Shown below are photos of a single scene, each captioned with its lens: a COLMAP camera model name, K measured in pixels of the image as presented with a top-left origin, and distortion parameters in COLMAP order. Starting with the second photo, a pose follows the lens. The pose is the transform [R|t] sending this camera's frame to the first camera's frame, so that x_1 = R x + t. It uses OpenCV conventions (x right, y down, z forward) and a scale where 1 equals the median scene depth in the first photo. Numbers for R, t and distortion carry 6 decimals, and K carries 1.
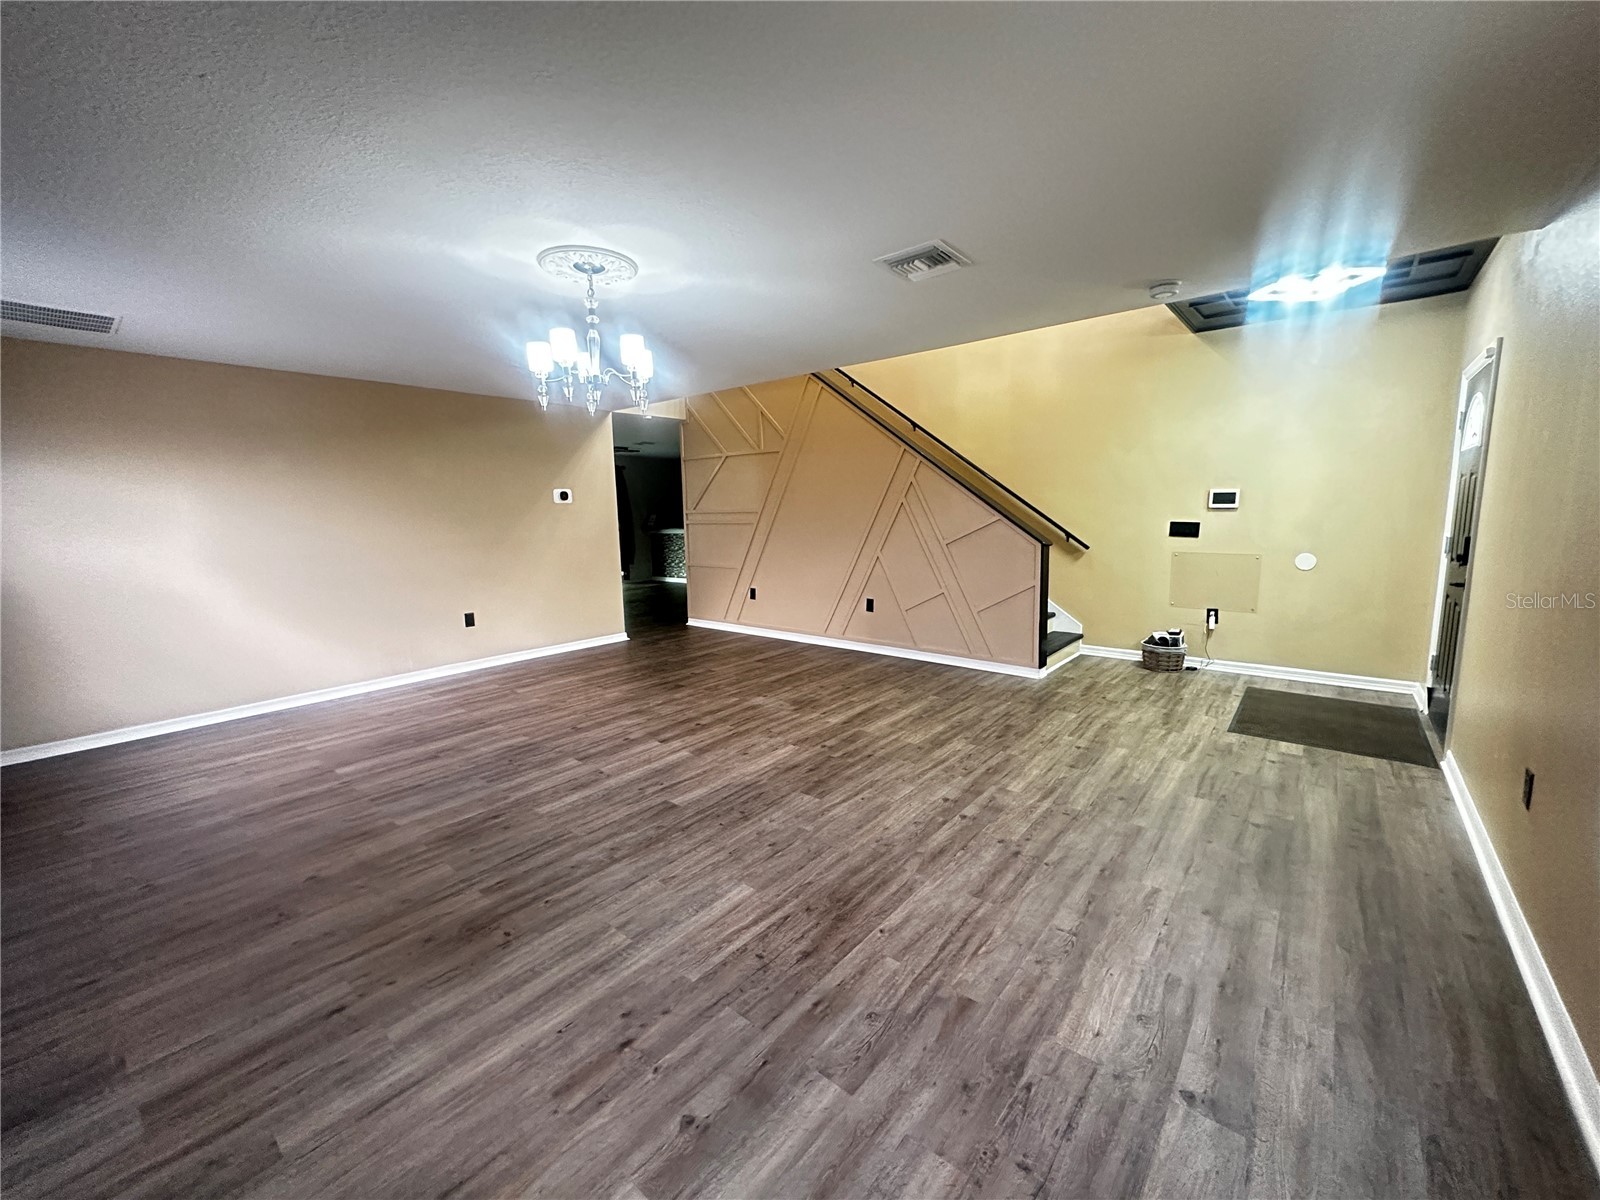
lens RADIAL K [[640.6, 0, 806.8], [0, 640.6, 597.5], [0, 0, 1]] dist [-0.001644, 0.000132]
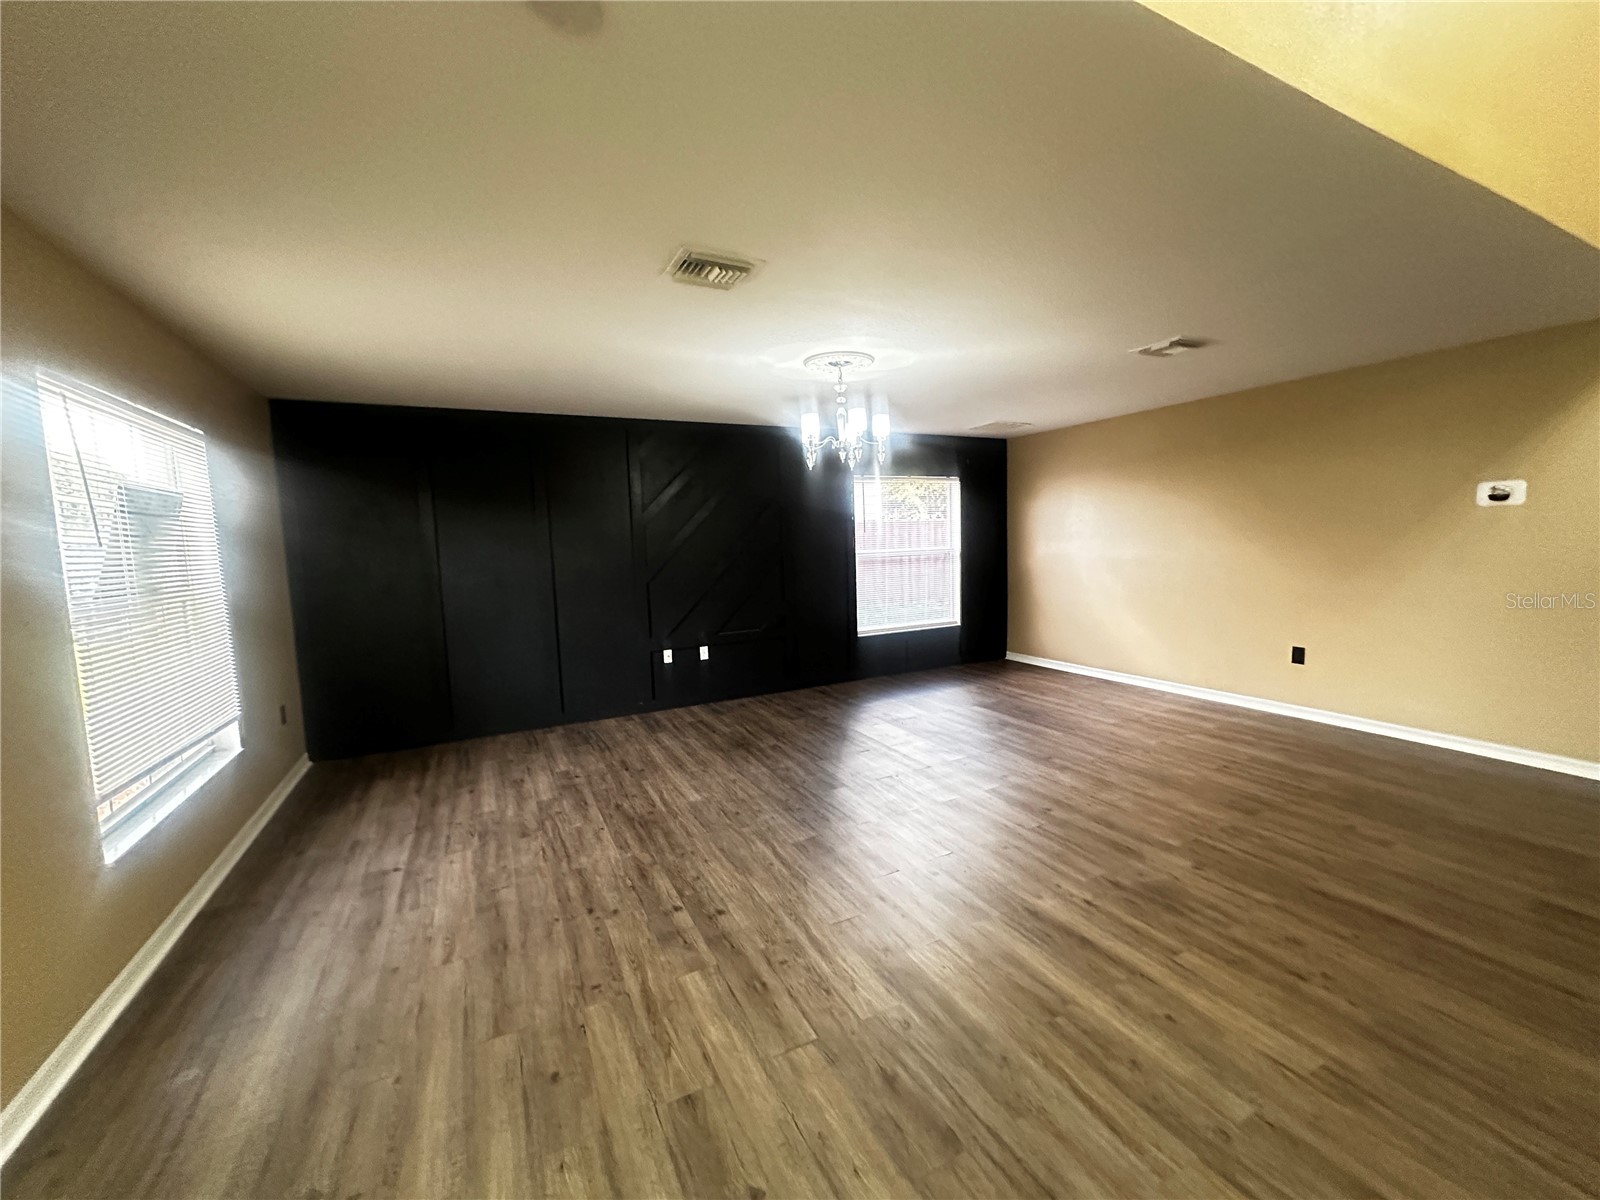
lens RADIAL K [[640.6, 0, 805.7], [0, 640.6, 602.8], [0, 0, 1]] dist [-0.001644, 0.000132]
pose [[-0.403241, 0.123545, -0.906716, 0.937923], [-0.087442, 0.981108, 0.172569, -0.238795], [0.910906, 0.148872, -0.384820, 1.471135]]
